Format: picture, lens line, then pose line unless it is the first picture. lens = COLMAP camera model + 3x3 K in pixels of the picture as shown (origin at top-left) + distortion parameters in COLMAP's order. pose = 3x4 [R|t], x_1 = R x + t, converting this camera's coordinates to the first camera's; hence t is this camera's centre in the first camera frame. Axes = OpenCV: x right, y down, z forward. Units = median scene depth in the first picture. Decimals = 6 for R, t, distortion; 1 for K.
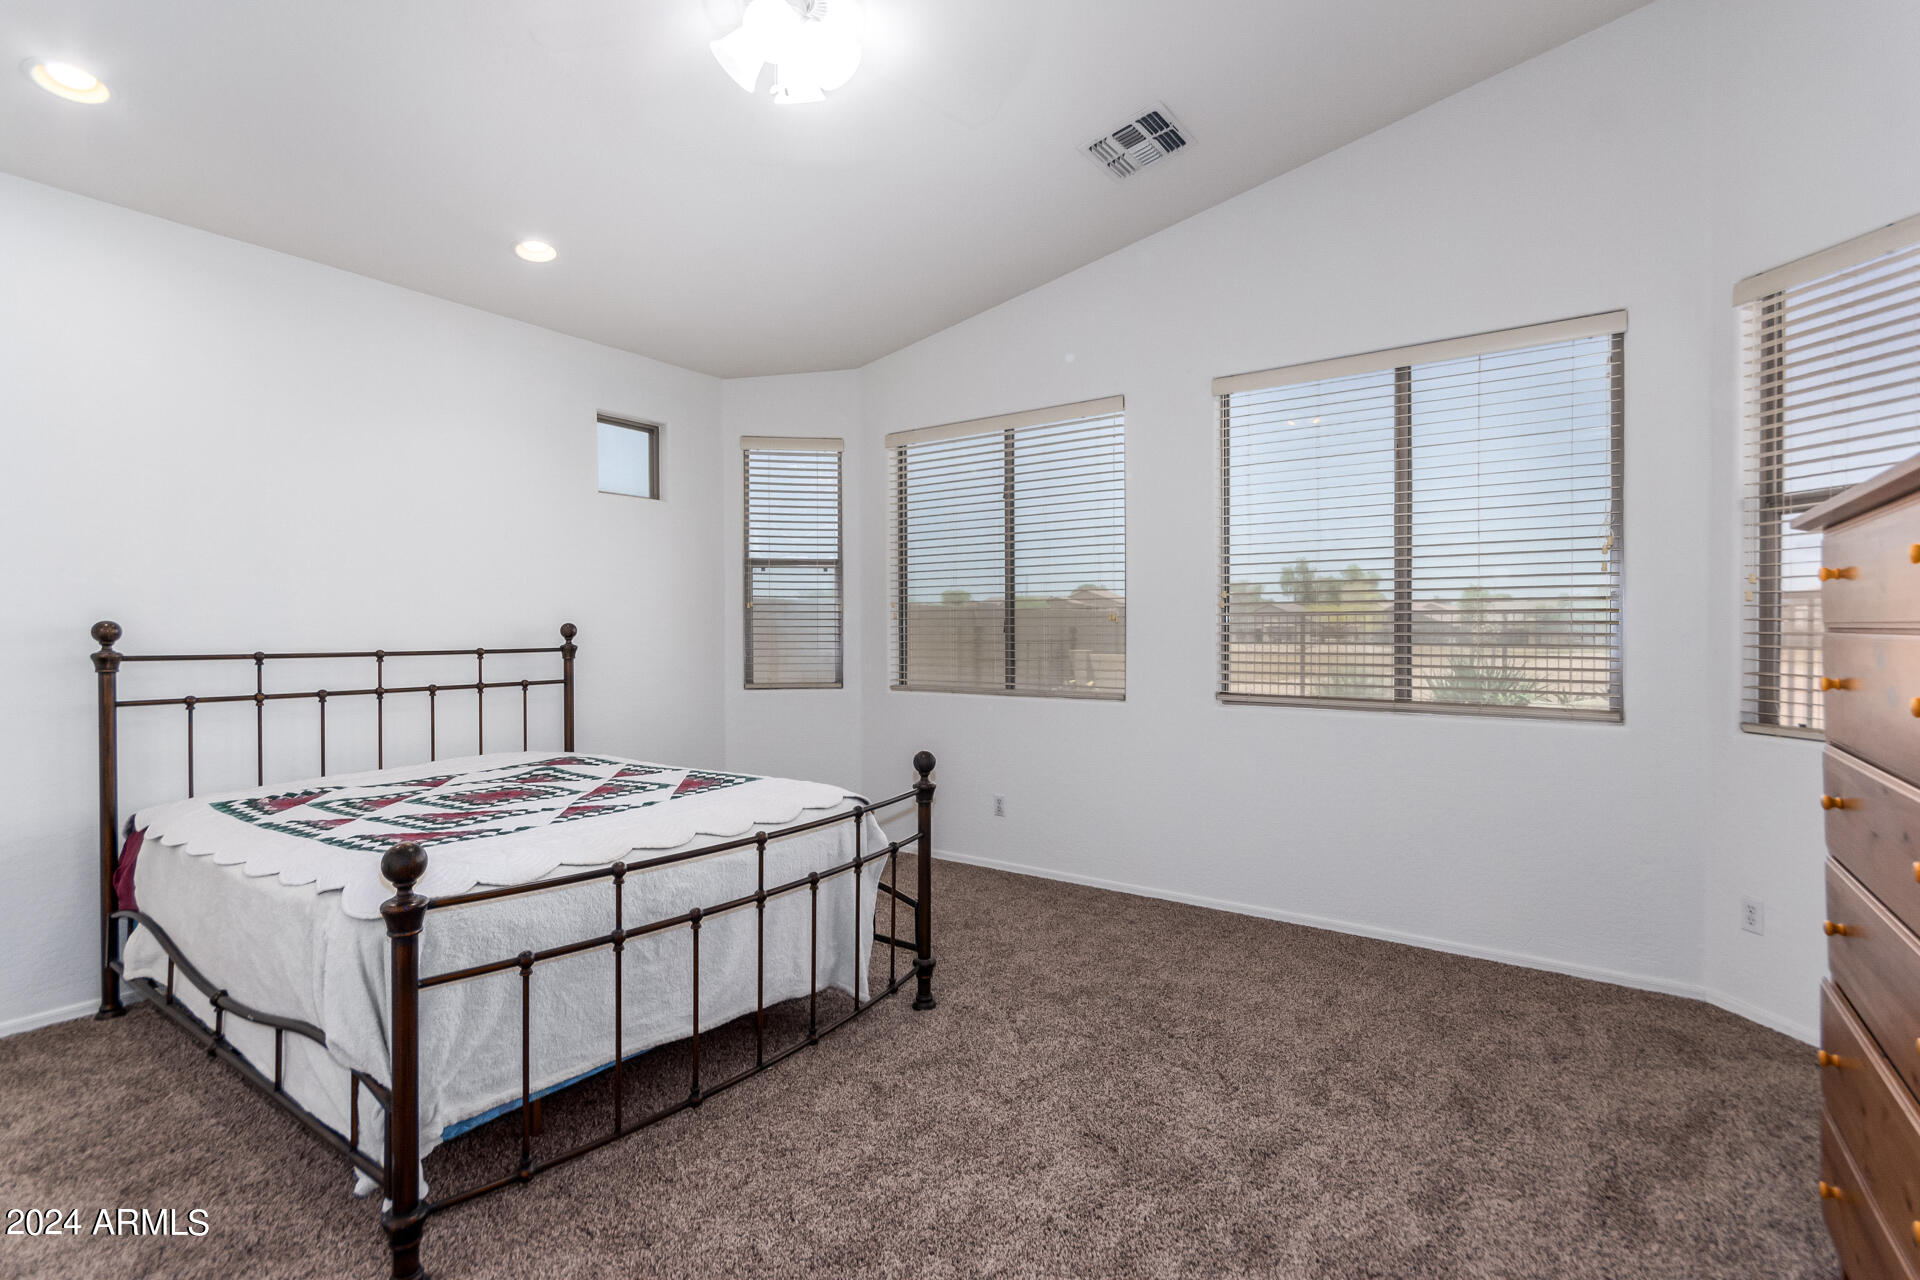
lens RADIAL K [[889.6, 0, 963.8], [0, 889.6, 634.0], [0, 0, 1]] dist [0.013103, -0.003864]
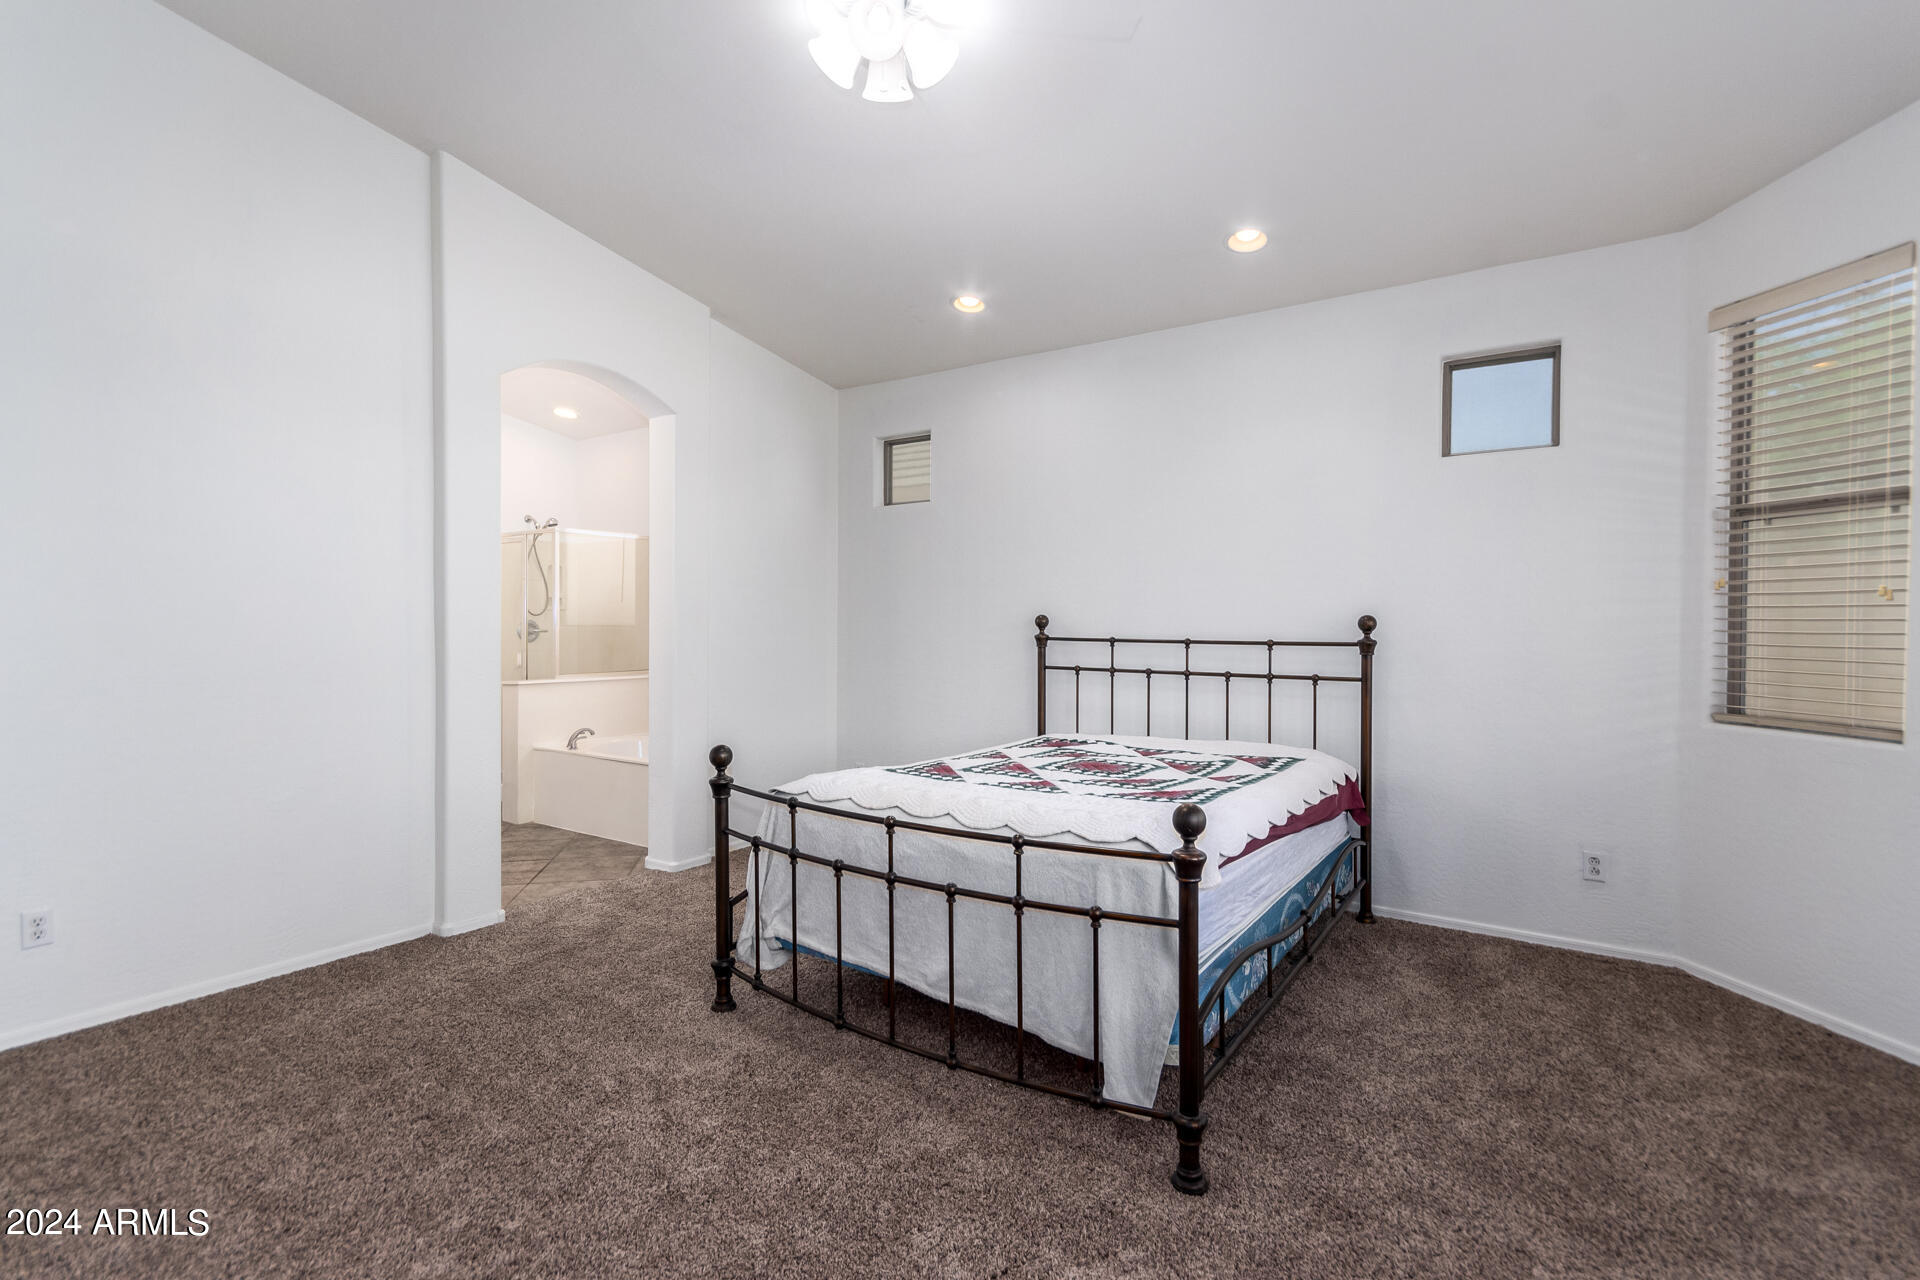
lens RADIAL K [[889.6, 0, 963.8], [0, 889.6, 634.0], [0, 0, 1]] dist [0.013103, -0.003864]
pose [[0.029708, 0.019291, -0.999372, 0.515898], [-0.010180, 0.999768, 0.018996, -0.007254], [0.999507, 0.009609, 0.029898, 0.668776]]
